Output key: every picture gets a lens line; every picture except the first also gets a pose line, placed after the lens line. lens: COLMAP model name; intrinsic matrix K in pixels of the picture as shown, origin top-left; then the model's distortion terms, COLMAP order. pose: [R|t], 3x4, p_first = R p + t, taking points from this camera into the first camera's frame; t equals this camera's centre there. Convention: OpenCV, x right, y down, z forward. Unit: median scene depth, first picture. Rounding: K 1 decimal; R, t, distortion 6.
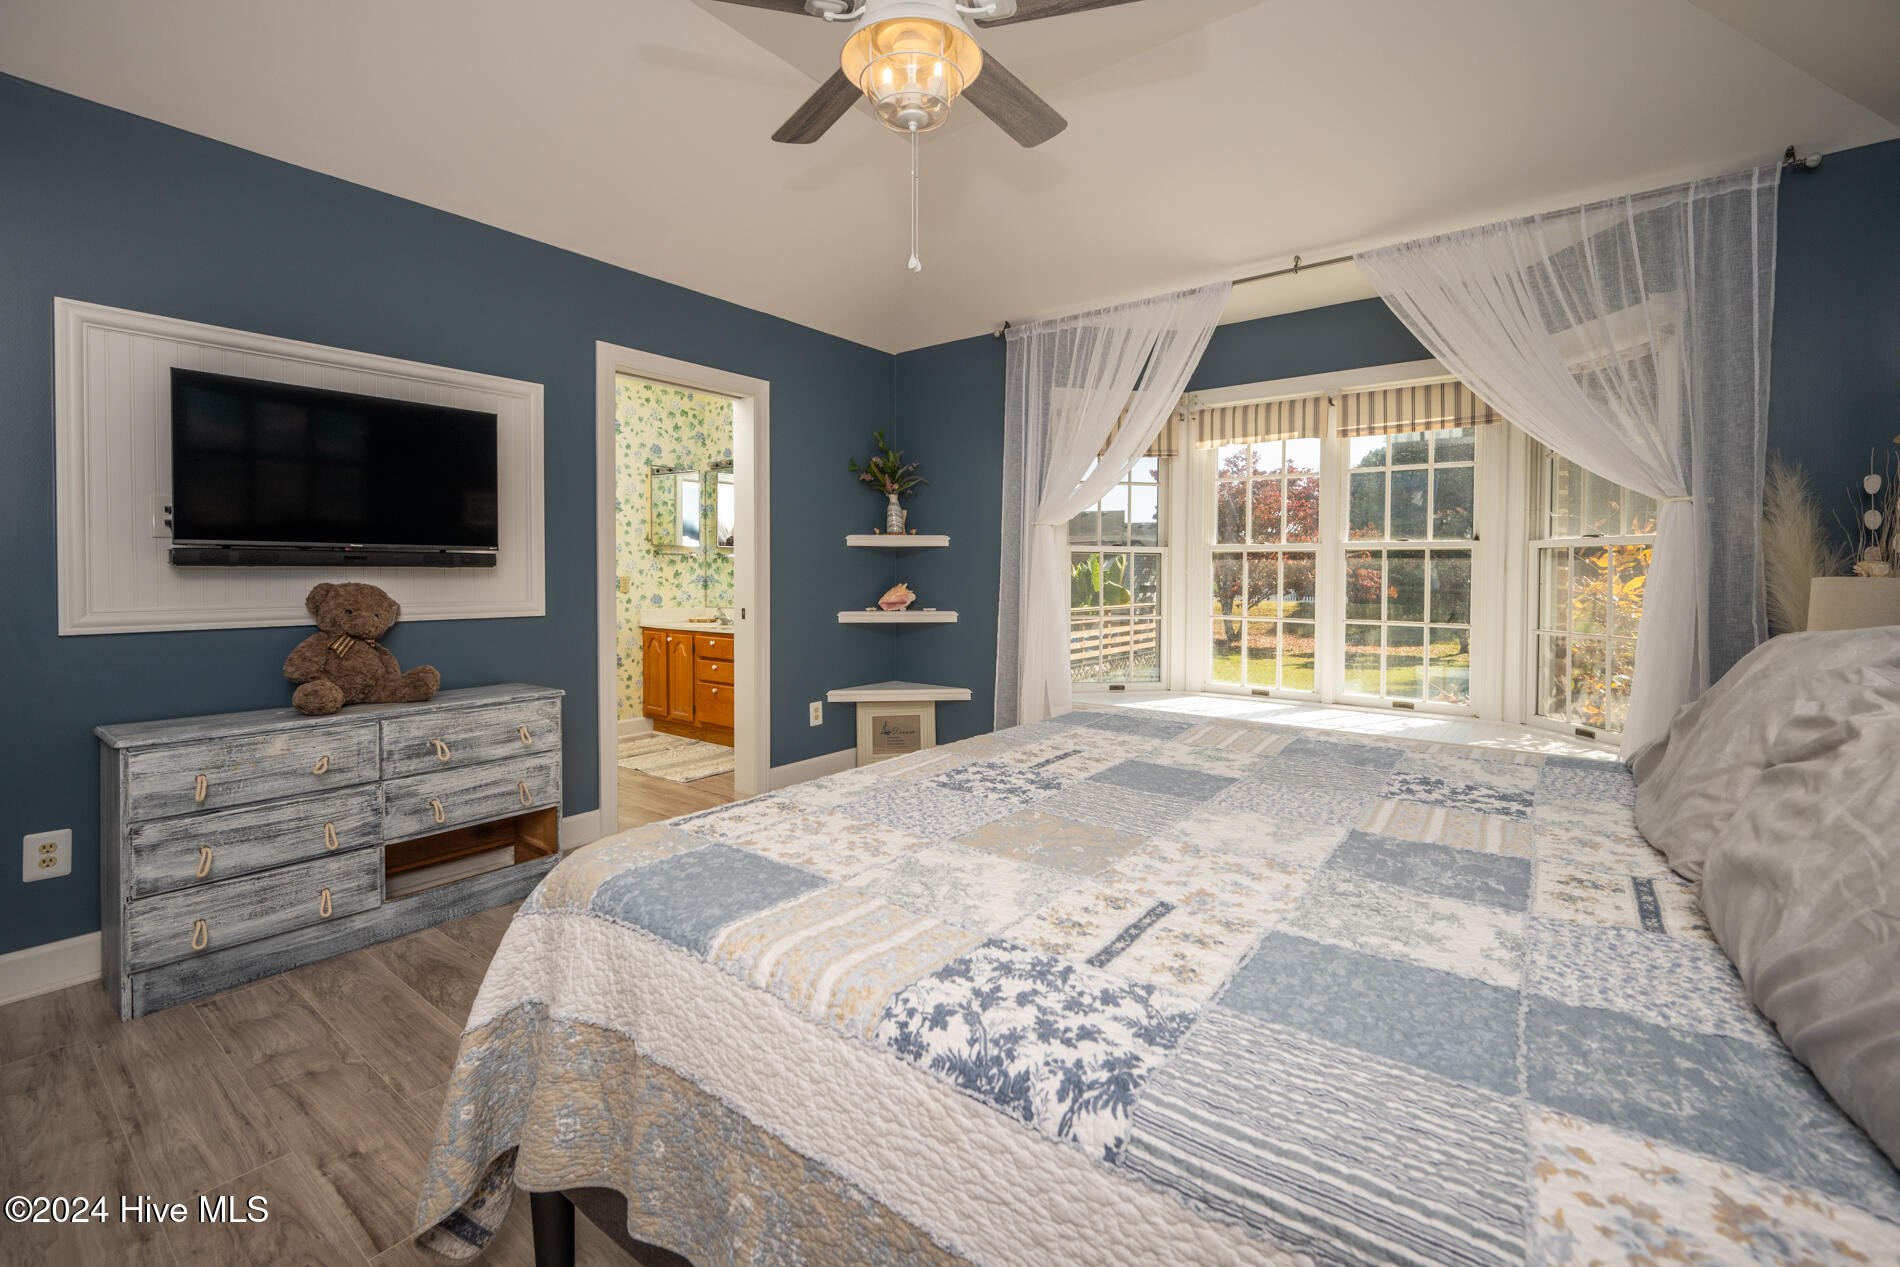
lens RADIAL K [[817.3, 0, 945.4], [0, 817.3, 592.8], [0, 0, 1]] dist [-0.000231, -0.000171]
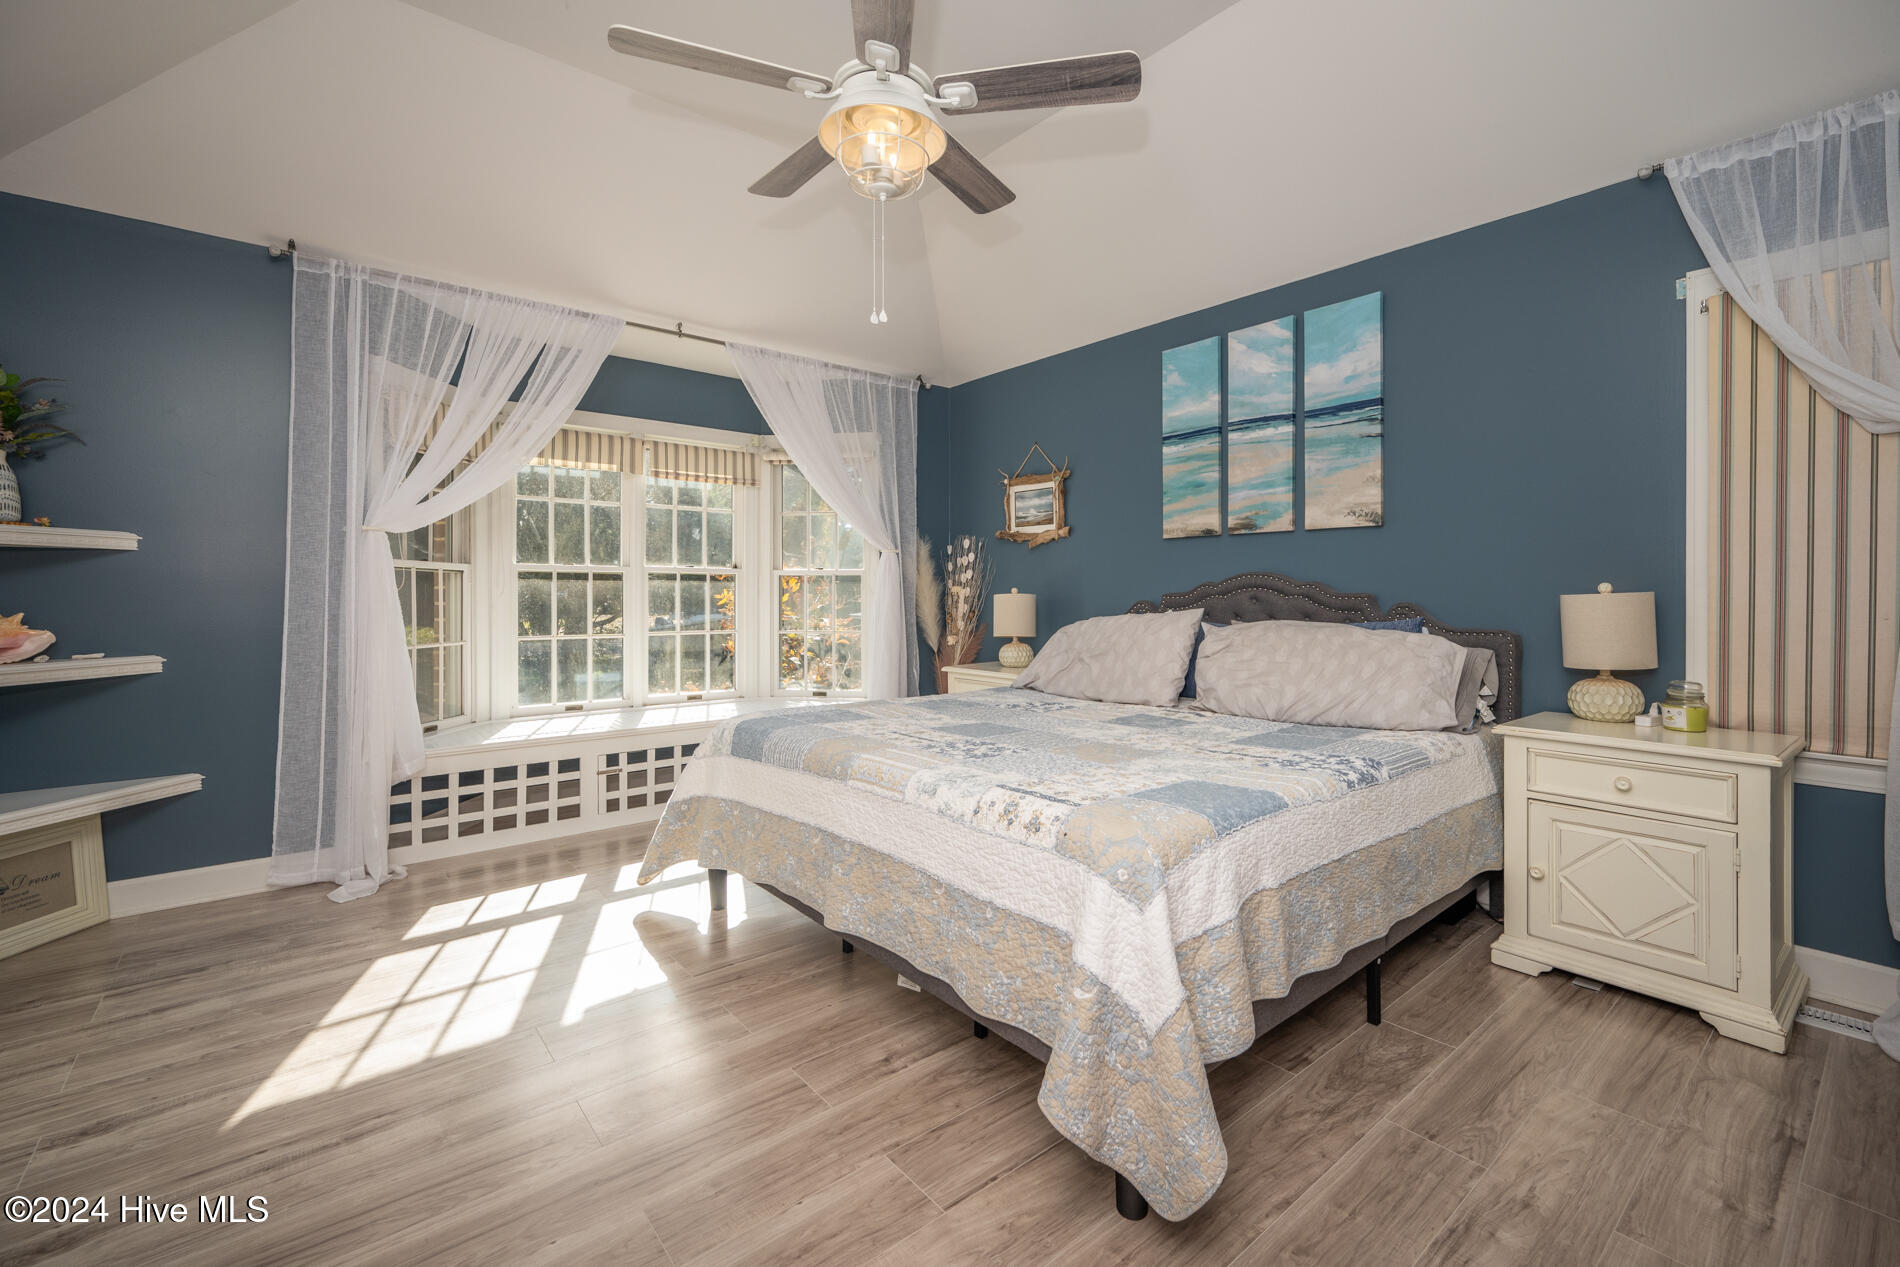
lens RADIAL K [[817.3, 0, 945.4], [0, 817.3, 592.8], [0, 0, 1]] dist [-0.000231, -0.000171]
pose [[0.224550, -0.001573, 0.974461, -0.566469], [0.024081, 0.999702, -0.003935, -0.009505], [-0.974165, 0.024350, 0.224521, 0.337655]]
